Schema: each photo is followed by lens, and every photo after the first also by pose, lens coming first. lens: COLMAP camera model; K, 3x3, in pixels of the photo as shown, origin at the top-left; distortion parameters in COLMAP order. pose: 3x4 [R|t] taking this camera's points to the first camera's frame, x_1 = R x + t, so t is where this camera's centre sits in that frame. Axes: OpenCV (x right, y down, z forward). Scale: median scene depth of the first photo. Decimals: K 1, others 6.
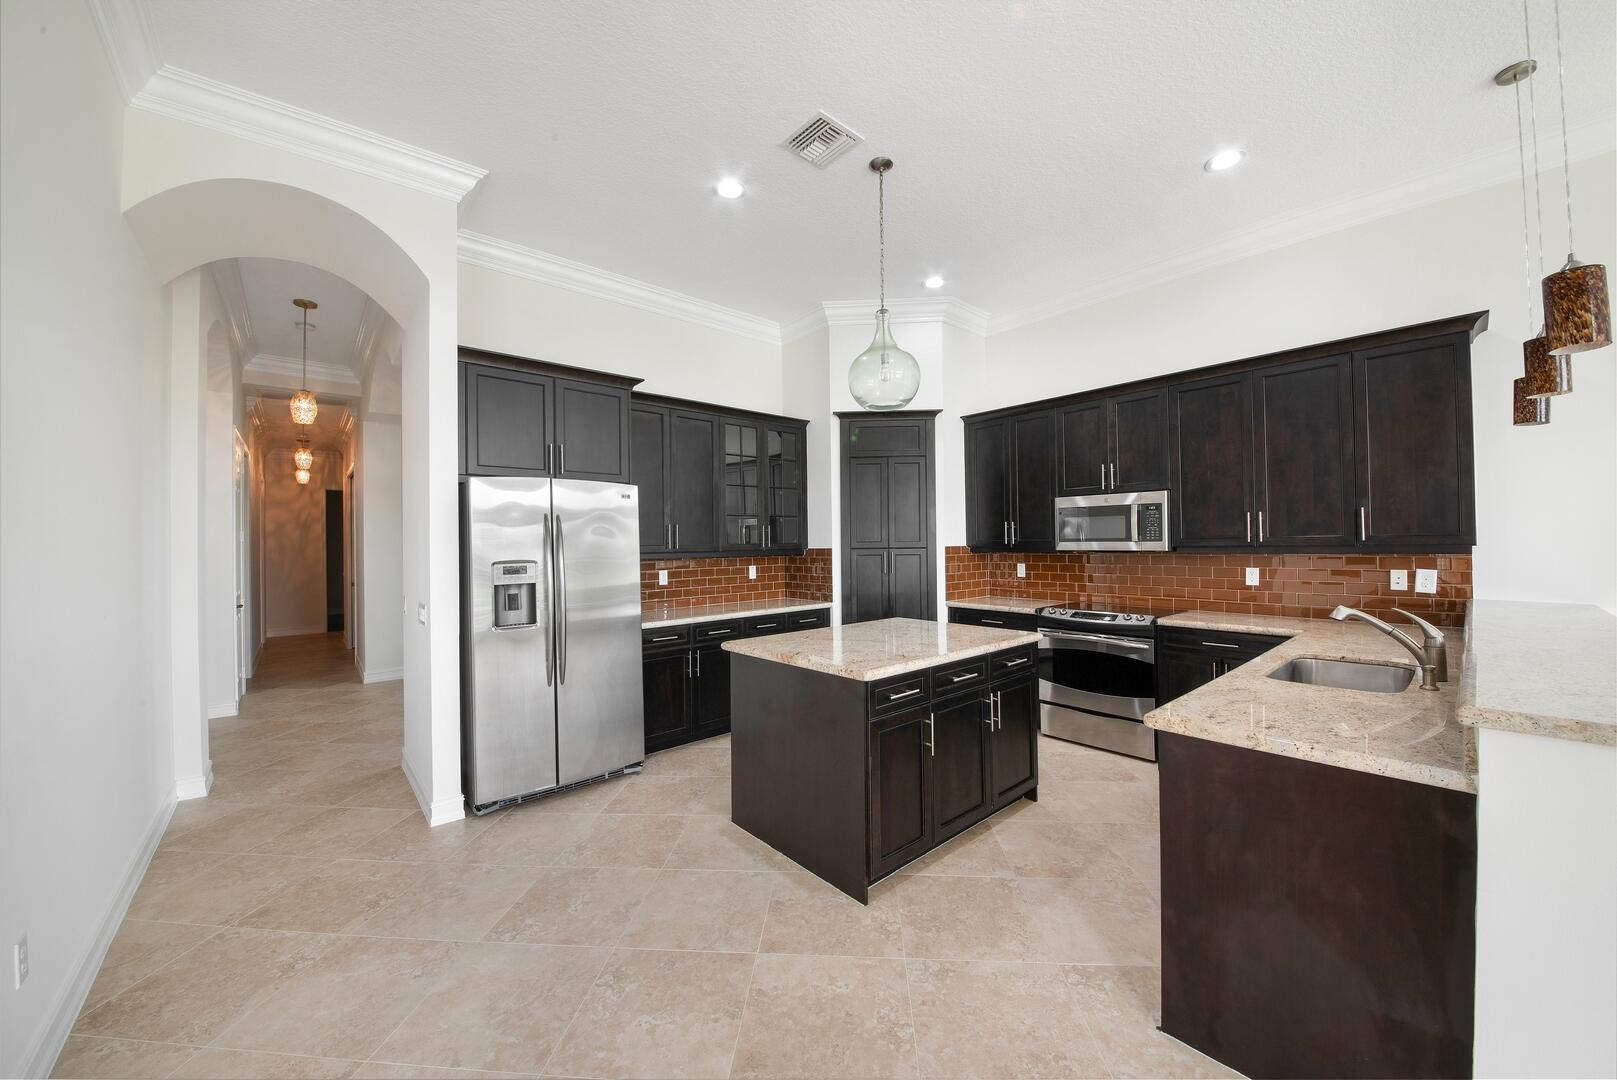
lens RADIAL K [[603.6, 0, 808.5], [0, 603.6, 540.0], [0, 0, 1]] dist [0.001106, 0.000019]
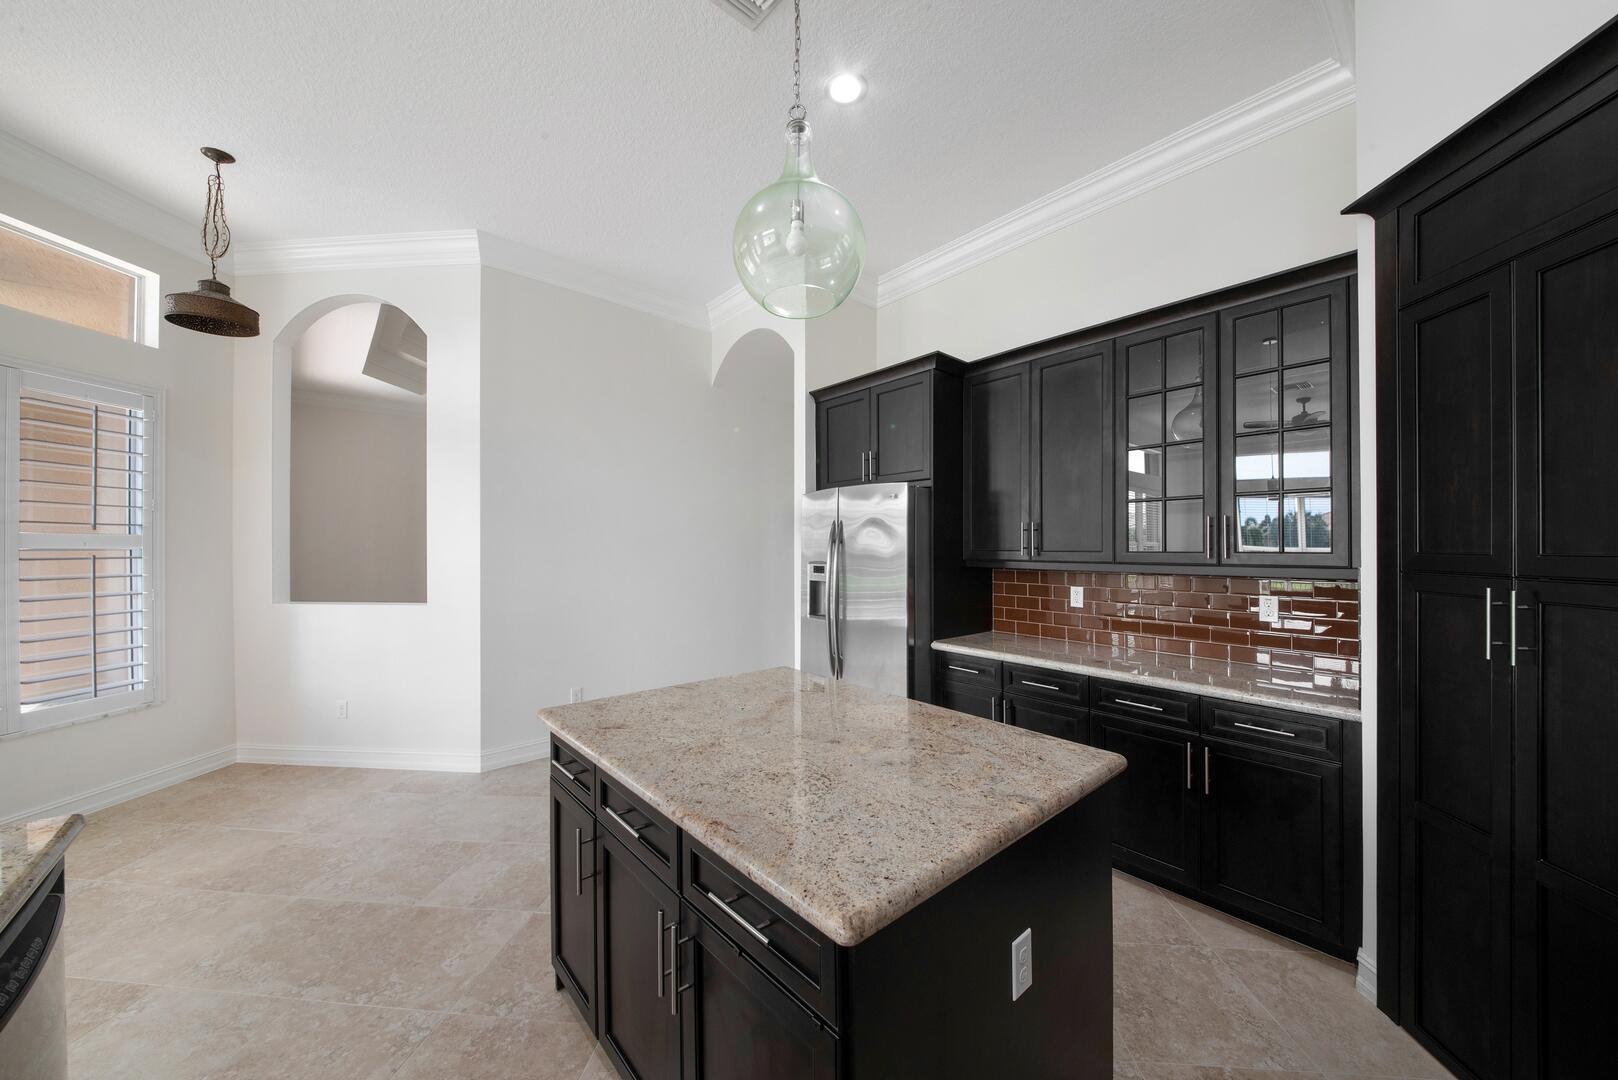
lens RADIAL K [[584.5, 0, 787.0], [0, 584.5, 538.5], [0, 0, 1]] dist [-0.005452, -0.000250]
pose [[-0.000862, 0.006509, -0.999978, 0.583195], [0.005951, 0.999961, 0.006504, -0.015327], [0.999982, -0.005945, -0.000900, 0.857324]]
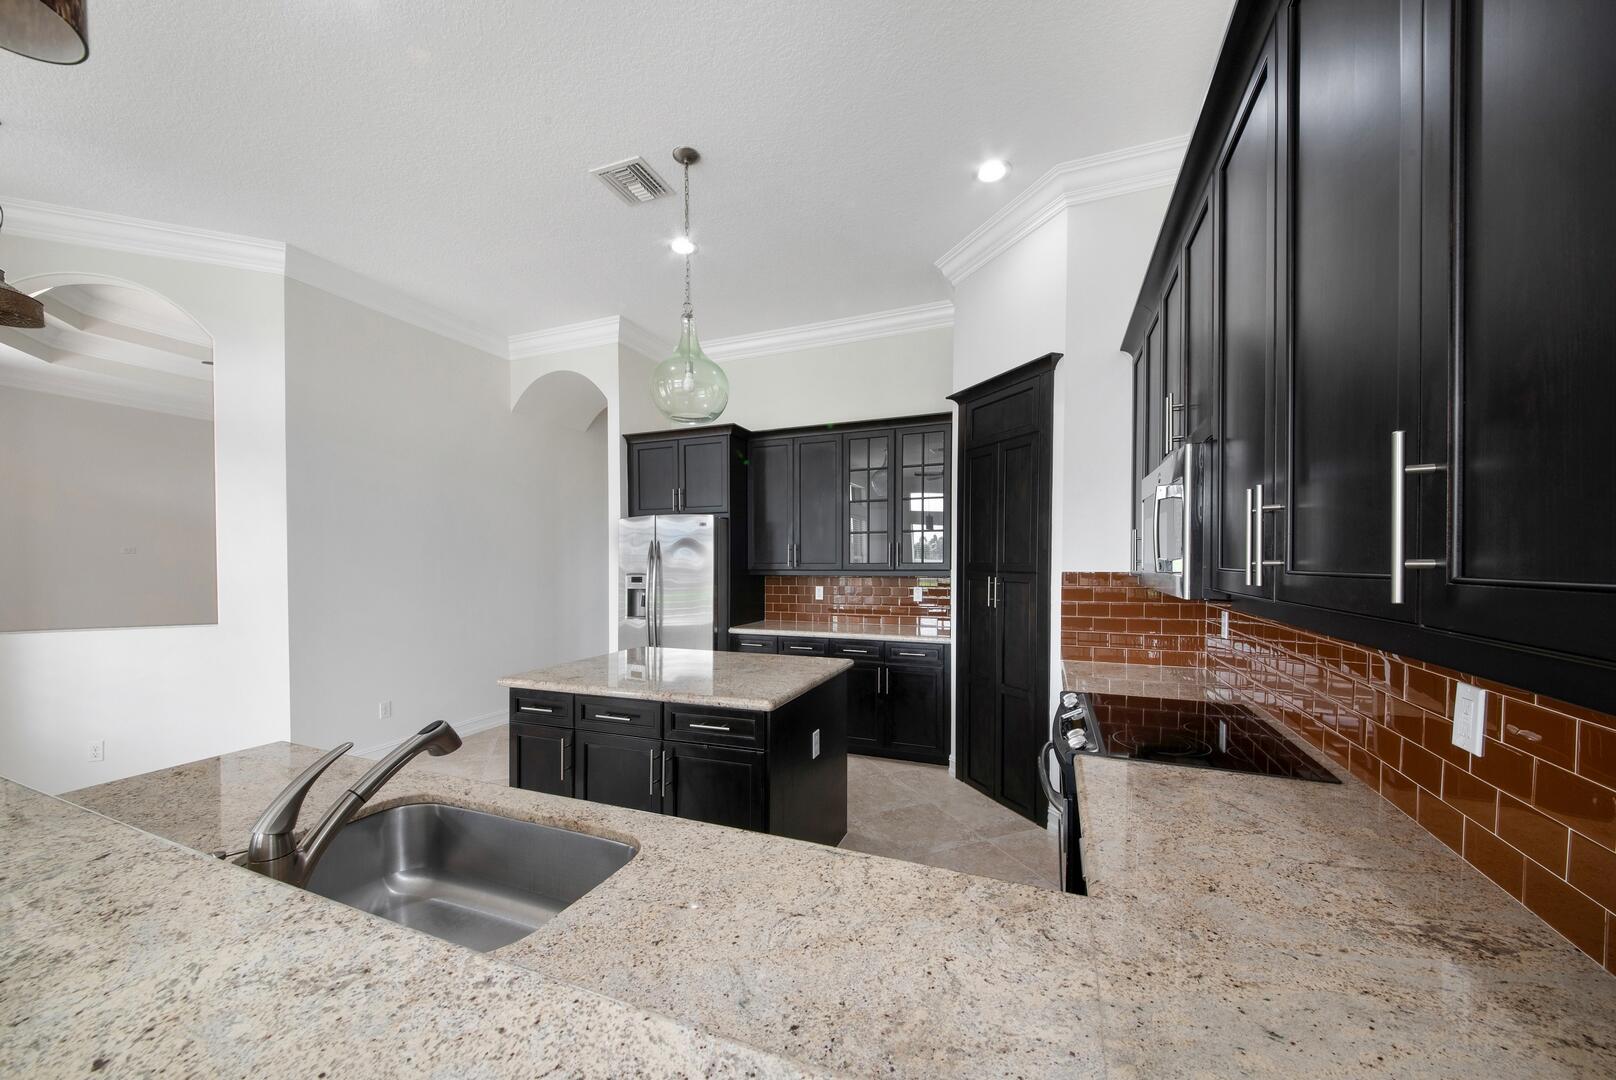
lens RADIAL K [[577.4, 0, 815.8], [0, 577.4, 561.2], [0, 0, 1]] dist [-0.001034, -0.000049]
pose [[0.473712, 0.016244, -0.880530, 0.871961], [0.002326, 0.999803, 0.019695, -0.018686], [0.880677, -0.011378, 0.473581, 0.655742]]
